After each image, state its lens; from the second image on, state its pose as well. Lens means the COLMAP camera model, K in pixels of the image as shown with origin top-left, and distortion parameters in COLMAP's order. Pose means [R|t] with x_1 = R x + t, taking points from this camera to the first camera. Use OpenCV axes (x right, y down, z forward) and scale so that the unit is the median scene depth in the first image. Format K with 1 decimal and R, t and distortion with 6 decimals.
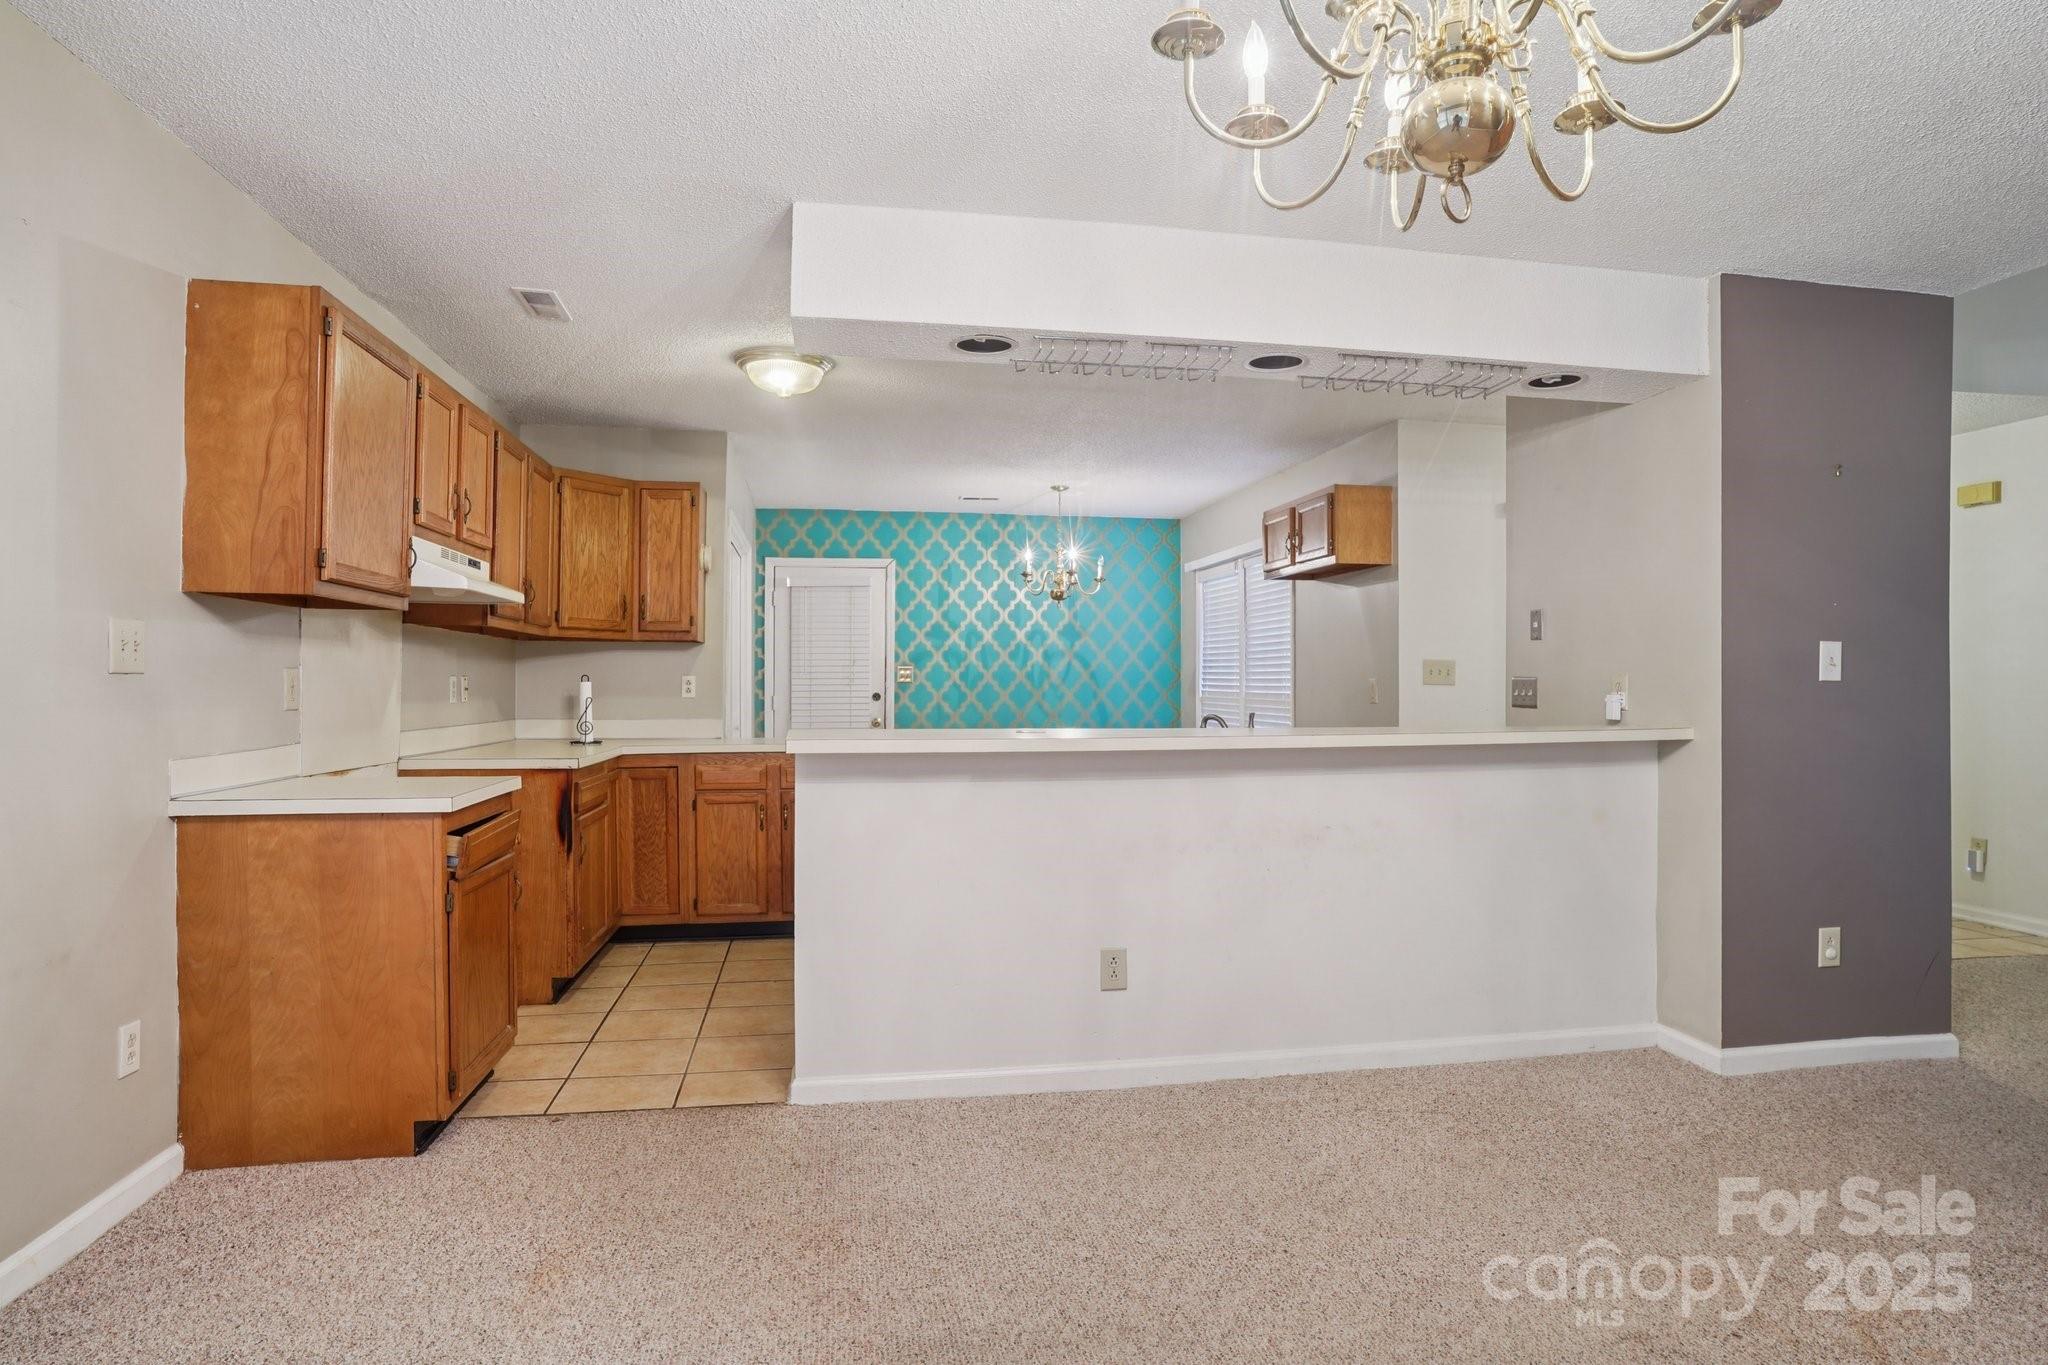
lens RADIAL K [[1096.5, 0, 1027.1], [0, 1096.5, 694.2], [0, 0, 1]] dist [-0.082969, 0.049499]
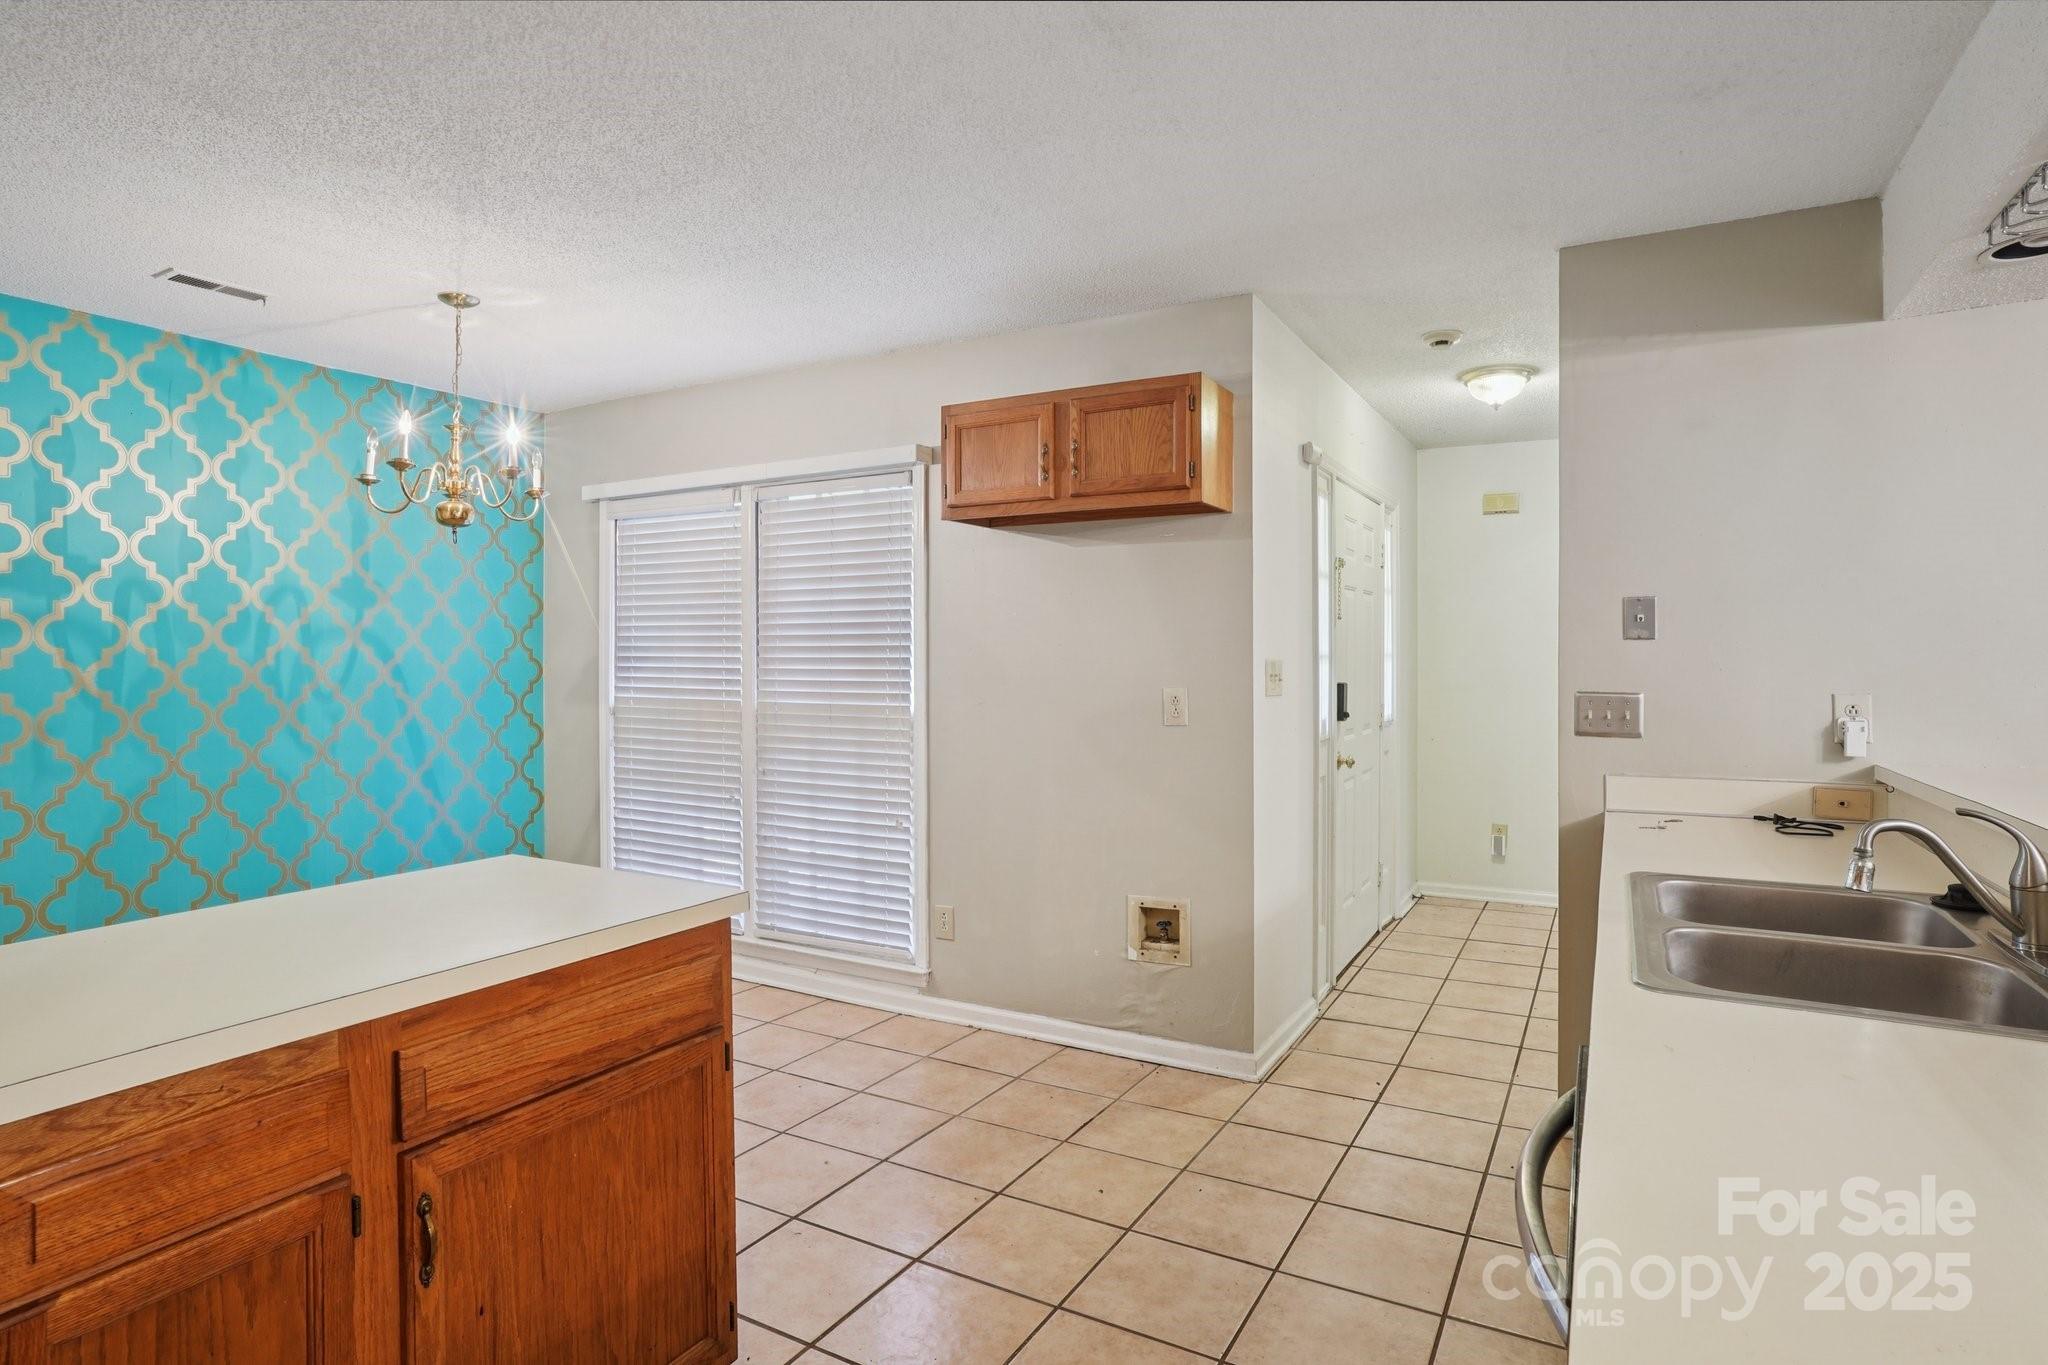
lens RADIAL K [[1074.1, 0, 1021.9], [0, 1074.1, 678.8], [0, 0, 1]] dist [-0.067328, 0.037053]
pose [[0.642135, -0.015946, 0.766426, -0.147173], [0.009007, 0.999872, 0.013256, -0.018799], [-0.766539, -0.001610, 0.642196, 0.435041]]
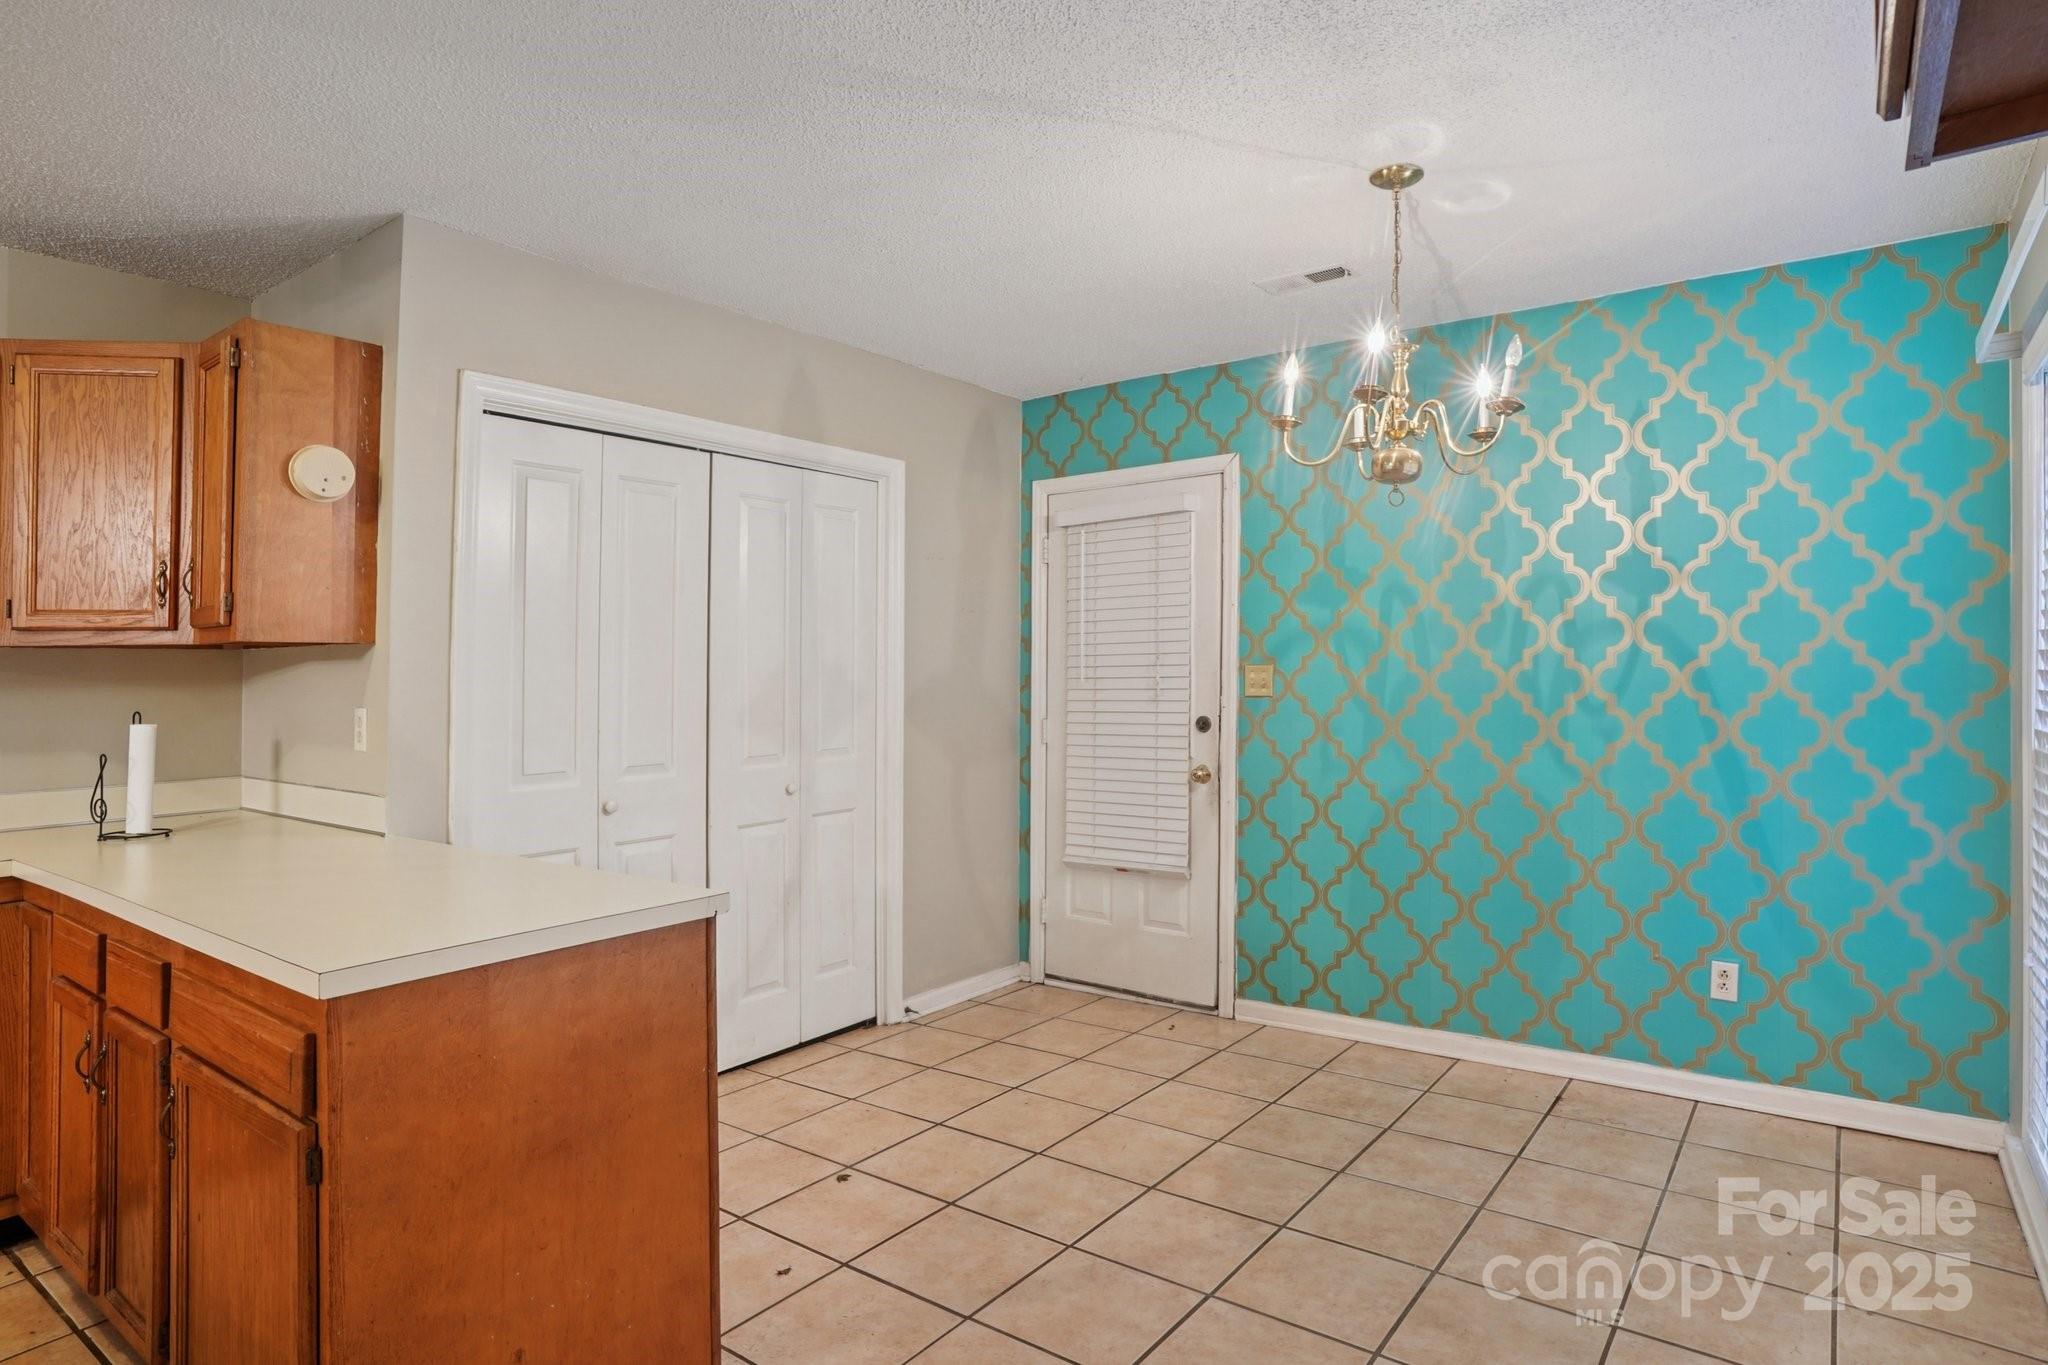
lens RADIAL K [[1101.1, 0, 1031.4], [0, 1101.1, 650.9], [0, 0, 1]] dist [-0.081665, 0.047256]
pose [[0.688339, -0.020438, -0.725101, 0.178848], [0.005274, 0.999718, -0.023171, -0.020289], [0.725370, 0.012125, 0.688253, 0.574839]]
